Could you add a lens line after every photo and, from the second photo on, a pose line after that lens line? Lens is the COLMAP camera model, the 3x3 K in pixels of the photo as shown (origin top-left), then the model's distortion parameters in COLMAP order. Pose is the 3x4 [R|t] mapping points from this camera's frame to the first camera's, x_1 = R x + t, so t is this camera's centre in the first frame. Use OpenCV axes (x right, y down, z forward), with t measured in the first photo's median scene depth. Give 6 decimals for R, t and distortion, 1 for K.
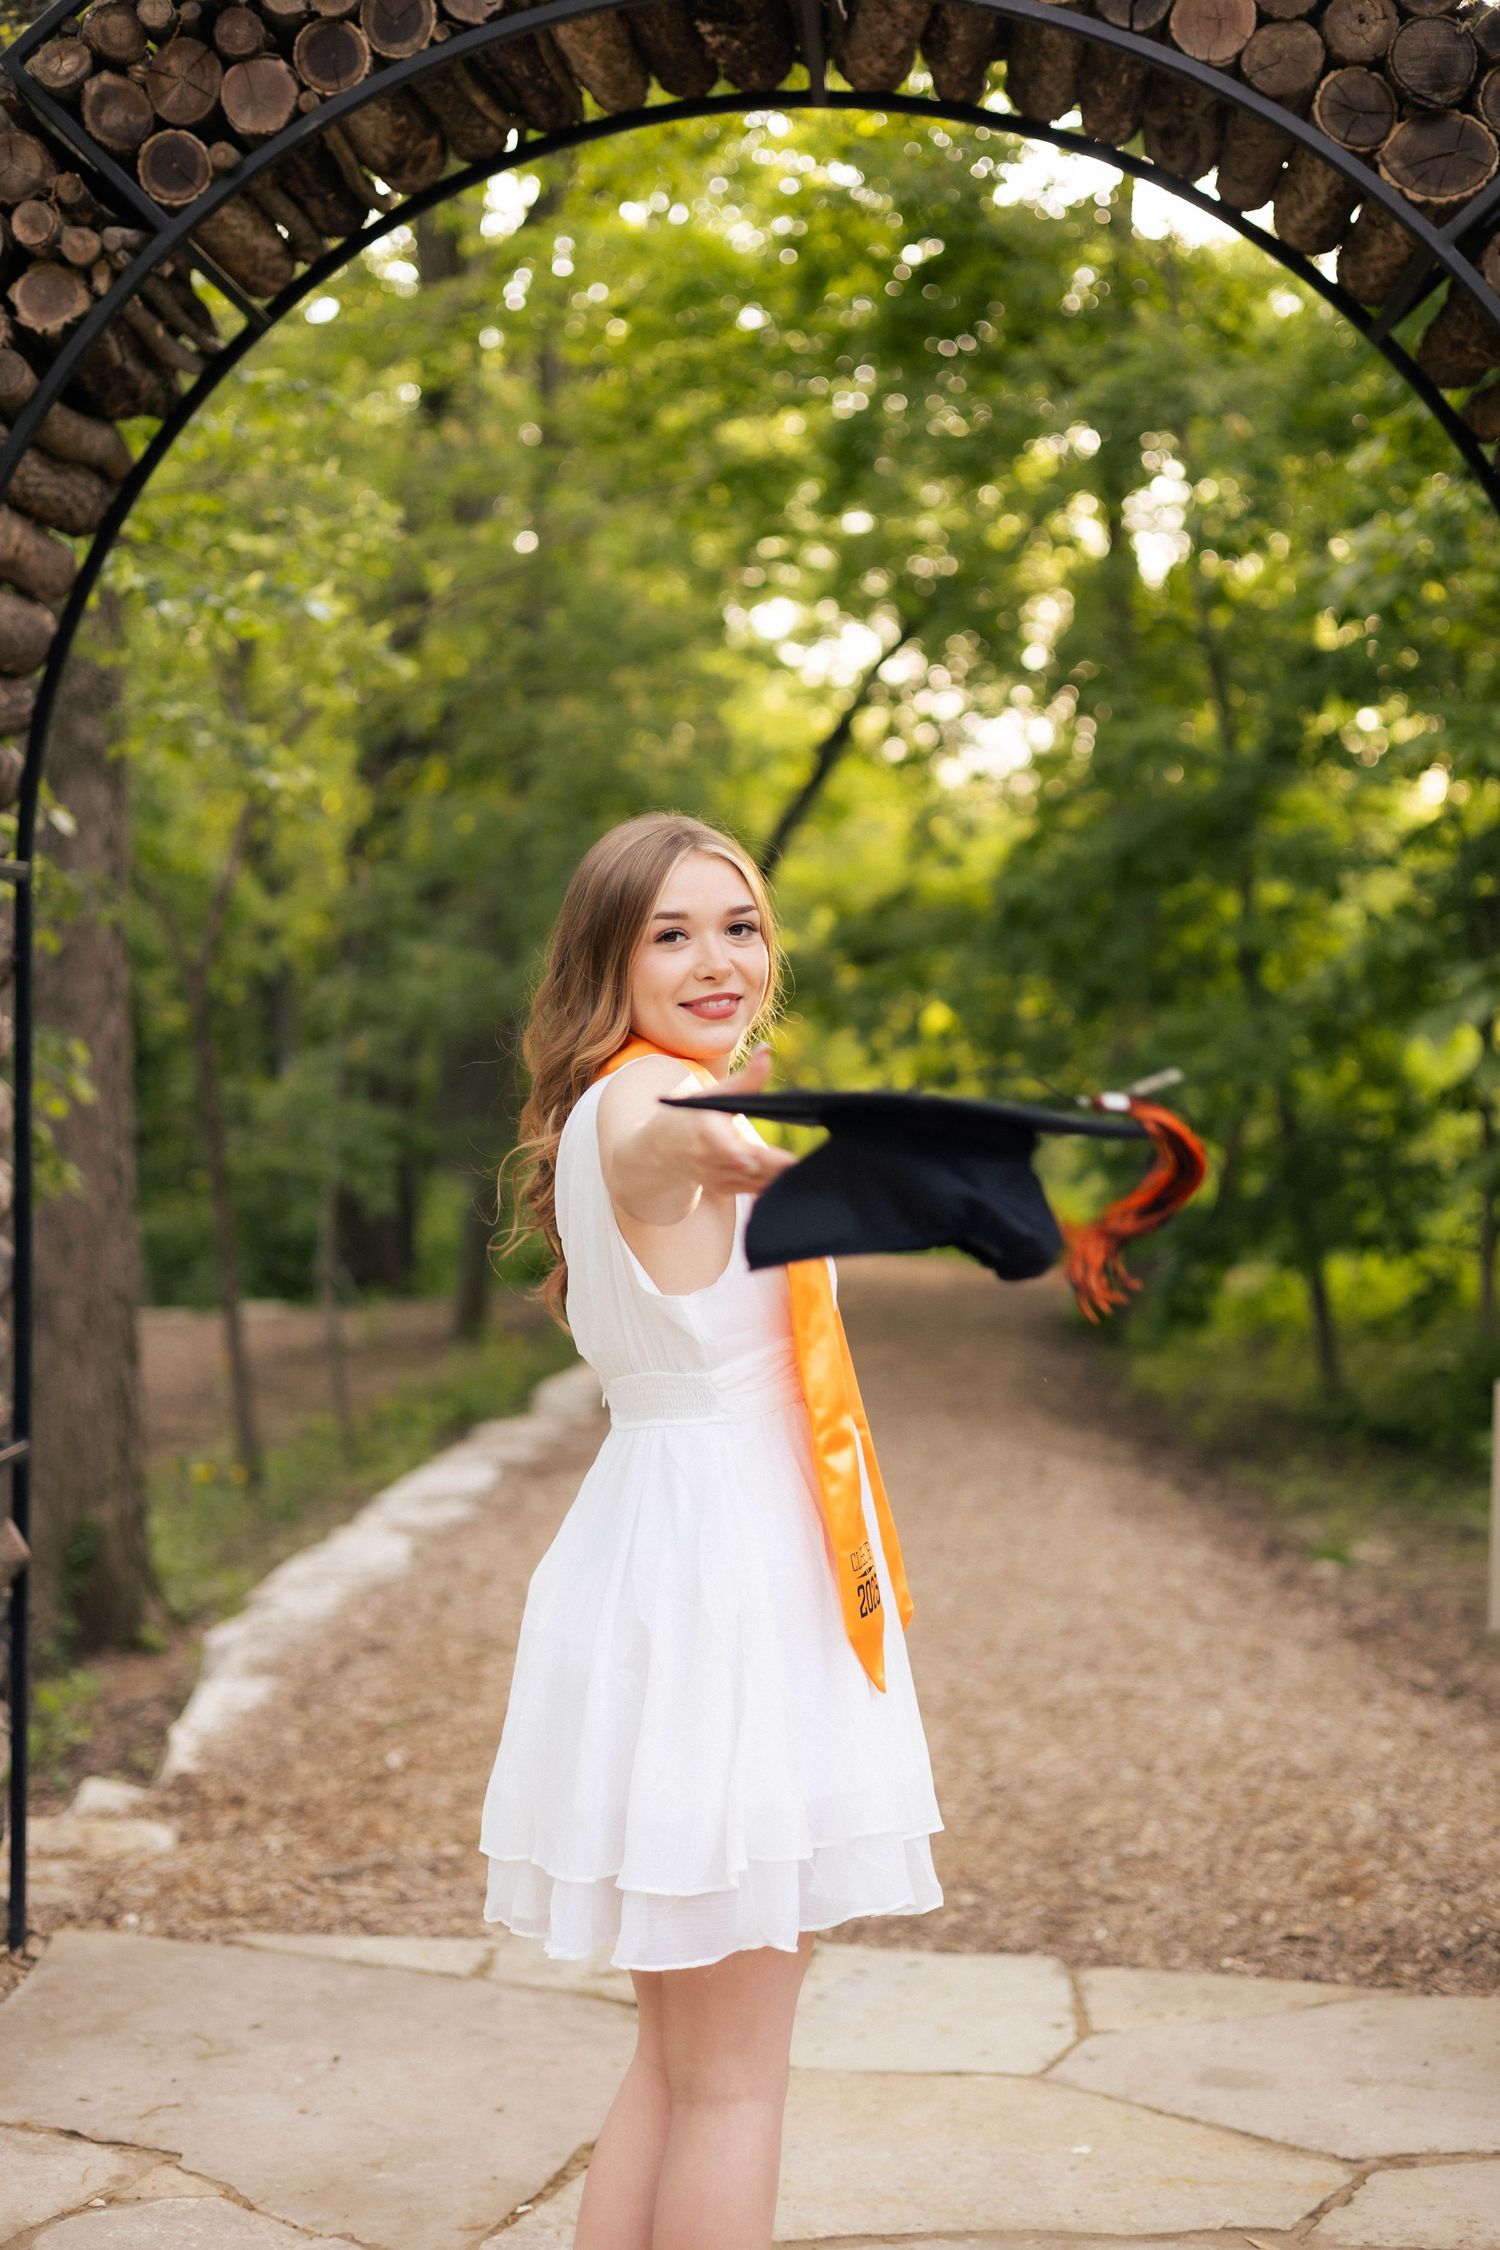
lens RADIAL K [[3115.4, 0, 756.4], [0, 3115.4, 1133.1], [0, 0, 1]] dist [-0.007901, 0.000000]
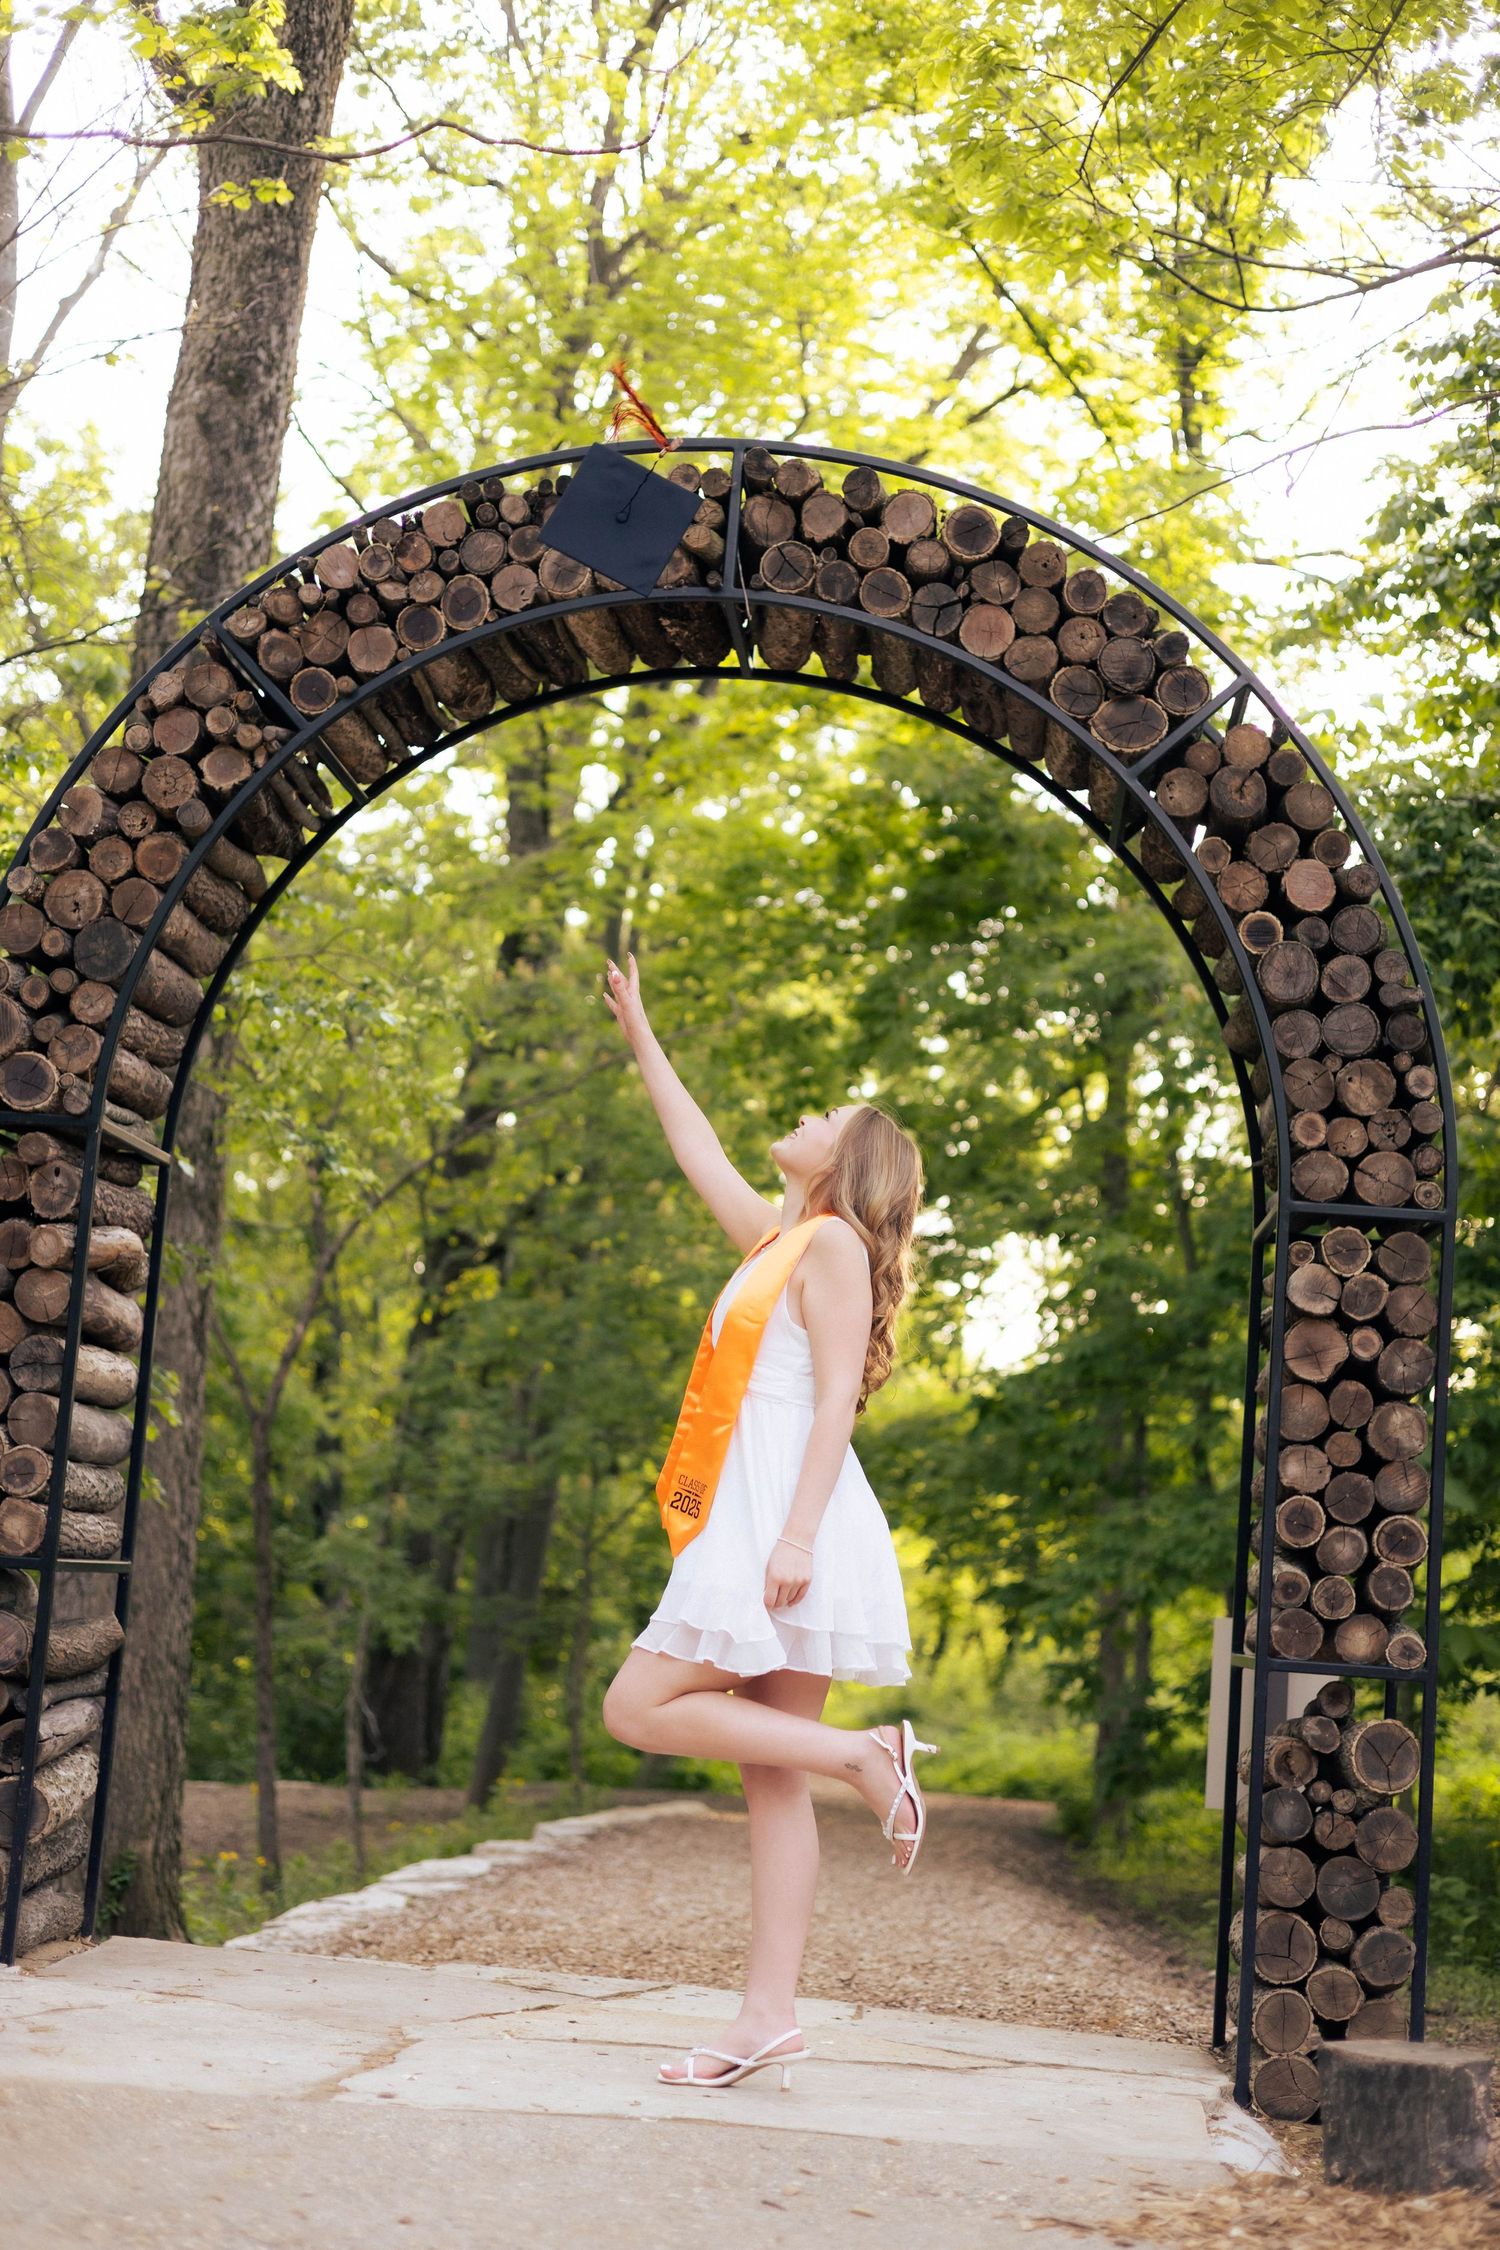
lens RADIAL K [[3115.4, 0, 749.7], [0, 3115.4, 1121.9], [0, 0, 1]] dist [-0.007901, 0.000000]
pose [[0.998182, 0.053612, -0.027524, 0.082083], [-0.057911, 0.979702, -0.191911, 0.181552], [0.016676, 0.193156, 0.981026, -0.466103]]
